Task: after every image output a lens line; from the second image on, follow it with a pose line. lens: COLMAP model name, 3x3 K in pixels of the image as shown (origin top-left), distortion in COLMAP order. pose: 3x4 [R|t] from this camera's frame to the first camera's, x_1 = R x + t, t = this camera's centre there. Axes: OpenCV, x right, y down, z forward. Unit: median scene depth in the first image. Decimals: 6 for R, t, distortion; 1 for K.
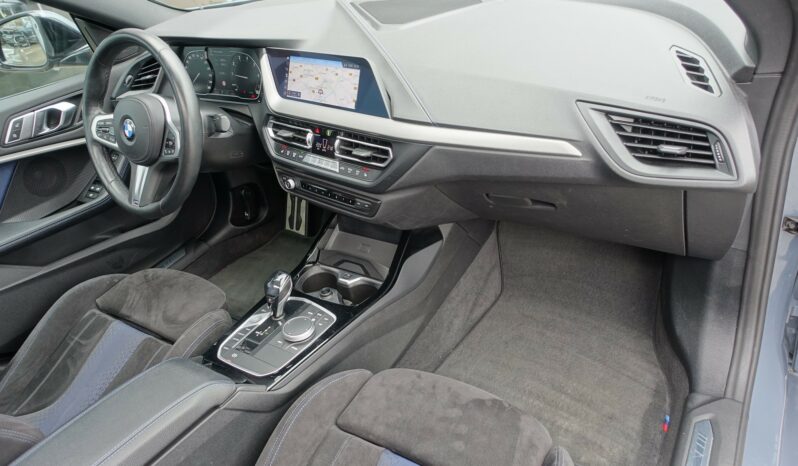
lens RADIAL K [[547.1, 0, 399.0], [0, 547.1, 233.0], [0, 0, 1]] dist [-0.003651, -0.004930]
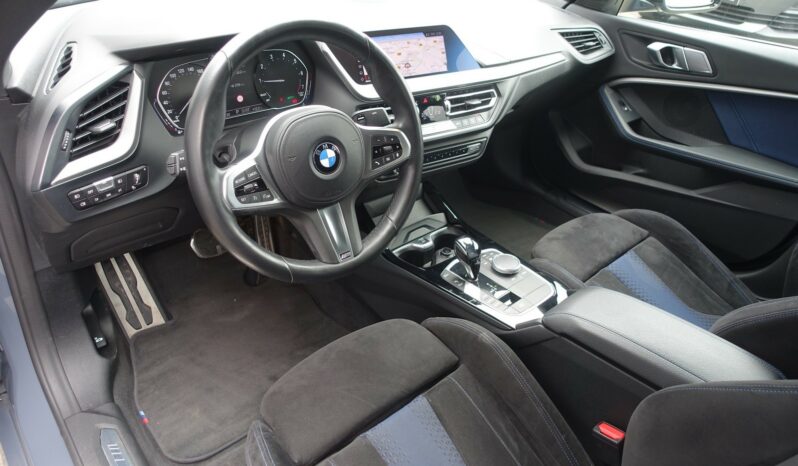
lens RADIAL K [[547.1, 0, 399.0], [0, 547.1, 233.0], [0, 0, 1]] dist [-0.003651, -0.004930]
pose [[0.274324, -0.395285, 0.876639, -1.186996], [0.438508, 0.862734, 0.251794, -0.254566], [-0.855837, 0.315341, 0.410004, 0.696201]]
